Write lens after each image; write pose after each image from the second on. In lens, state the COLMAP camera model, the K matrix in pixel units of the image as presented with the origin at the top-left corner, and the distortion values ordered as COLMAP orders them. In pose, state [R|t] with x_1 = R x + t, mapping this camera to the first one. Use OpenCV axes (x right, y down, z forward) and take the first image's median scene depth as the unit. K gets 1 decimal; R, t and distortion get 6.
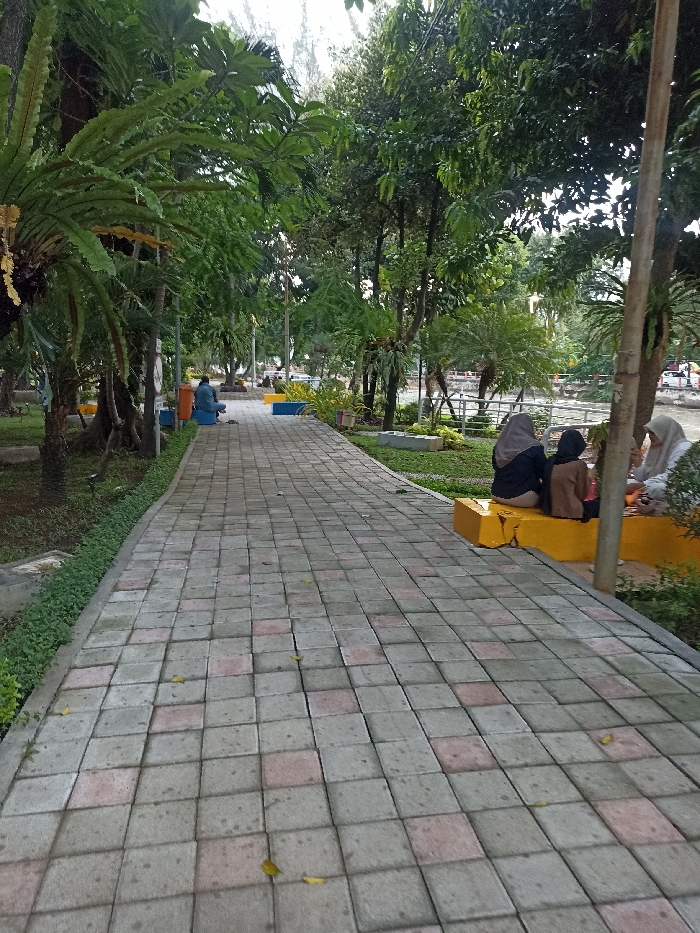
lens RADIAL K [[671.3, 0, 350.5], [0, 671.3, 467.3], [0, 0, 1]] dist [-0.029666, -0.000825]
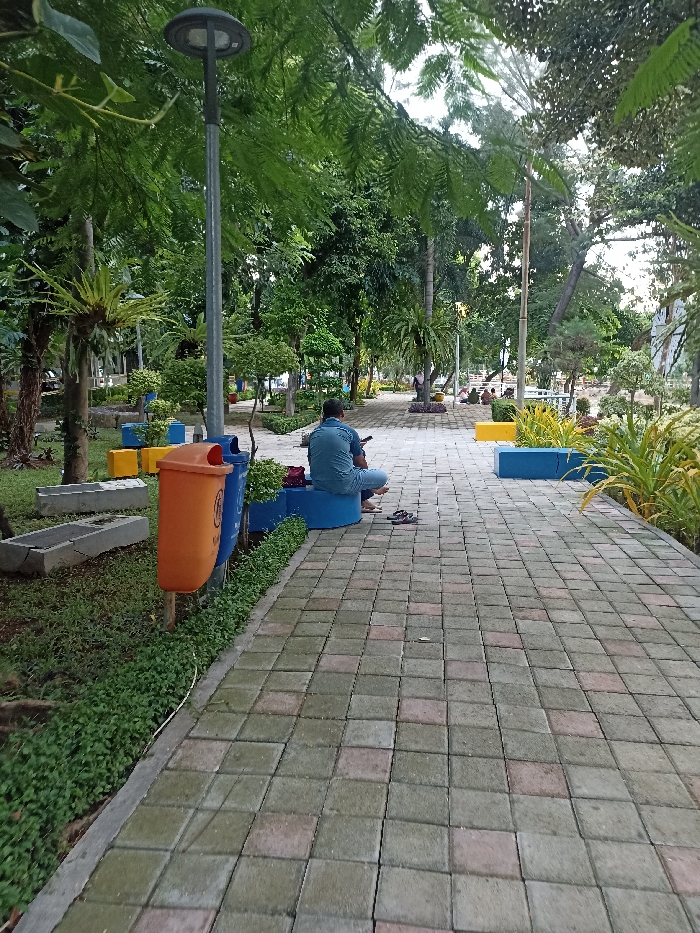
lens RADIAL K [[671.3, 0, 348.0], [0, 671.3, 466.1], [0, 0, 1]] dist [-0.029666, -0.000825]
pose [[0.955662, 0.033996, -0.292497, -0.040496], [-0.038826, 0.999188, -0.010721, -0.039223], [0.291895, 0.021602, 0.956206, 0.266227]]
